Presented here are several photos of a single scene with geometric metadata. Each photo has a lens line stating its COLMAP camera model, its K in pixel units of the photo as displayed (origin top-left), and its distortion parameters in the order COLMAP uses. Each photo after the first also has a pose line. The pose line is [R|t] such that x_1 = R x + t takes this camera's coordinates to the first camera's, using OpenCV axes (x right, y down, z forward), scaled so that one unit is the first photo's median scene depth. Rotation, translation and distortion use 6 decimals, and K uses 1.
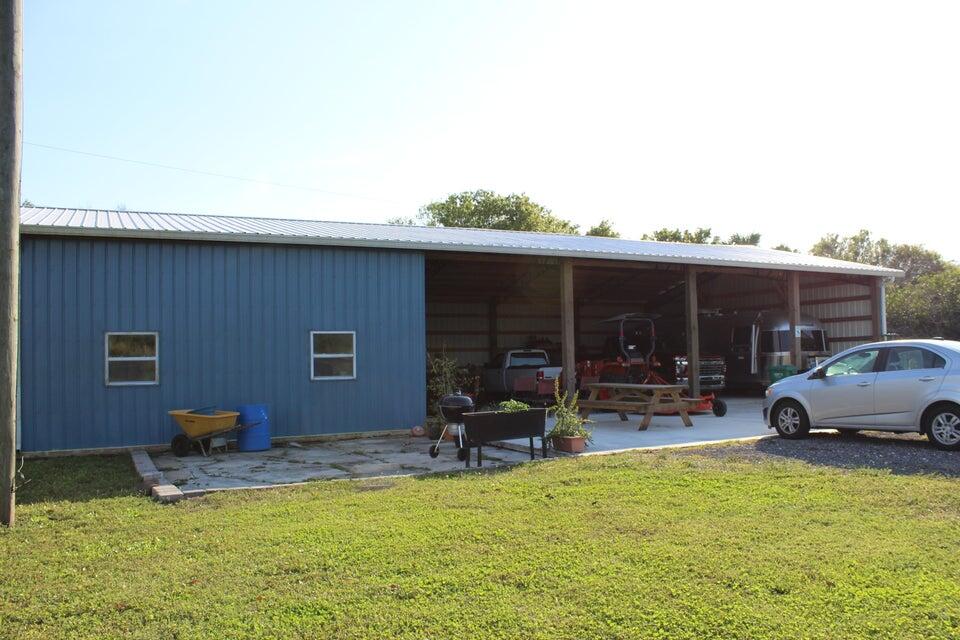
lens RADIAL K [[820.4, 0, 480.0], [0, 820.4, 320.0], [0, 0, 1]] dist [-0.150745, 0.143931]
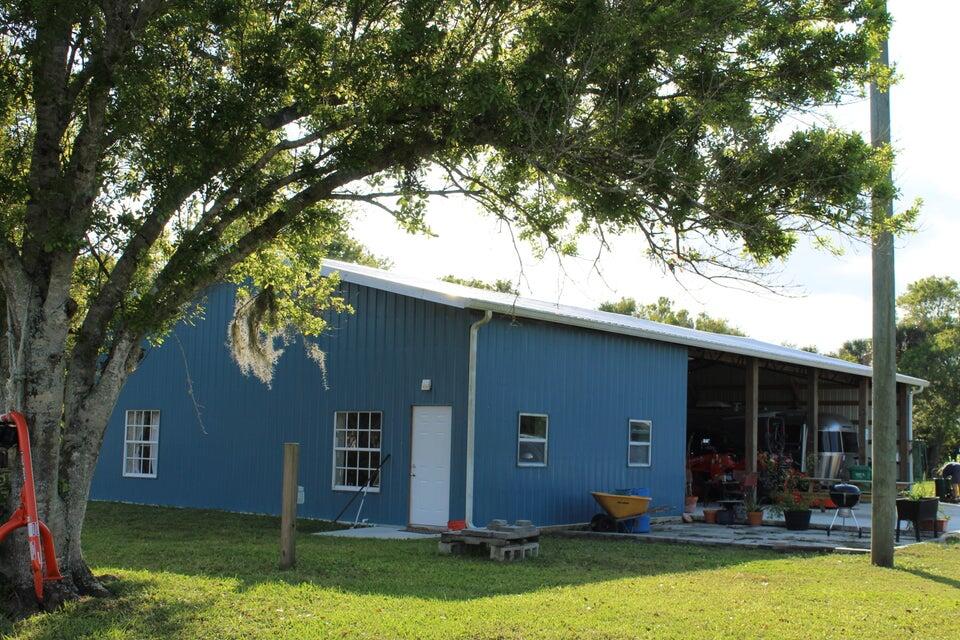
lens RADIAL K [[1285.3, 0, 480.0], [0, 1285.3, 320.0], [0, 0, 1]] dist [-0.125043, -0.000558]
pose [[0.899241, 0.087721, 0.428569, -0.864493], [-0.069057, 0.995870, -0.058940, -0.001668], [-0.431969, 0.023405, 0.901585, -0.307530]]
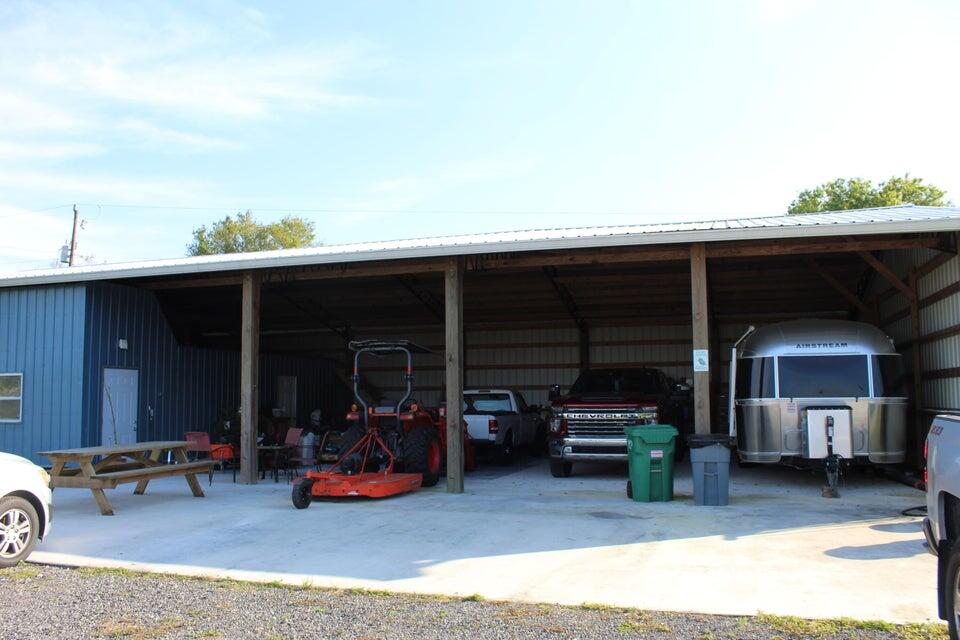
lens RADIAL K [[820.4, 0, 480.0], [0, 820.4, 320.0], [0, 0, 1]] dist [-0.150745, 0.143931]
pose [[0.743725, -0.053187, -0.666366, 0.575509], [0.028914, 0.998456, -0.047424, 0.007904], [0.667860, 0.016003, 0.744115, 0.449290]]
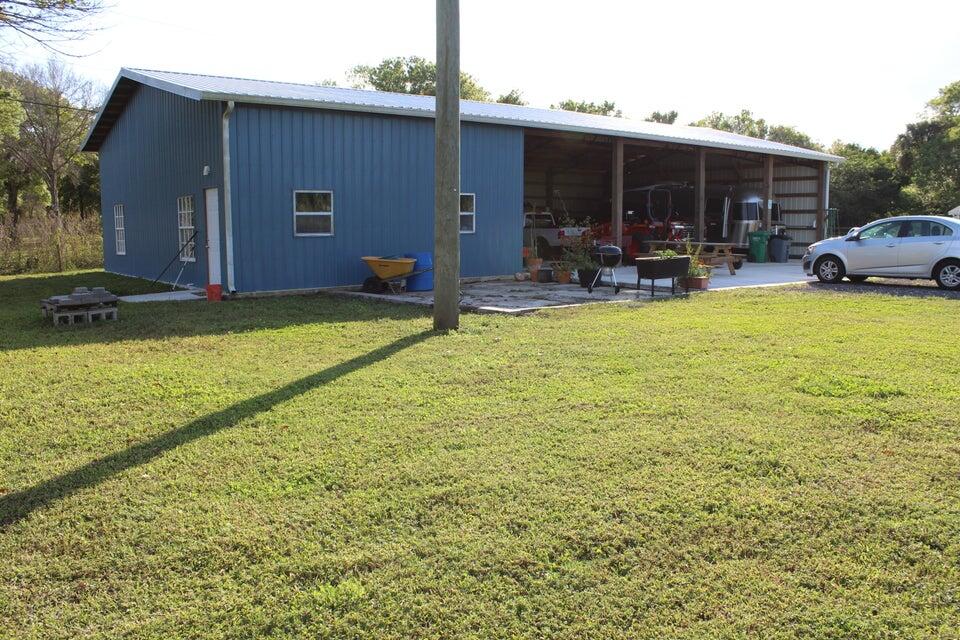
lens RADIAL K [[820.4, 0, 480.0], [0, 820.4, 320.0], [0, 0, 1]] dist [-0.150745, 0.143931]
pose [[0.982573, -0.002083, 0.185863, -0.301315], [-0.028996, 0.985978, 0.164338, -0.000449], [-0.183599, -0.166863, 0.968735, -0.160728]]
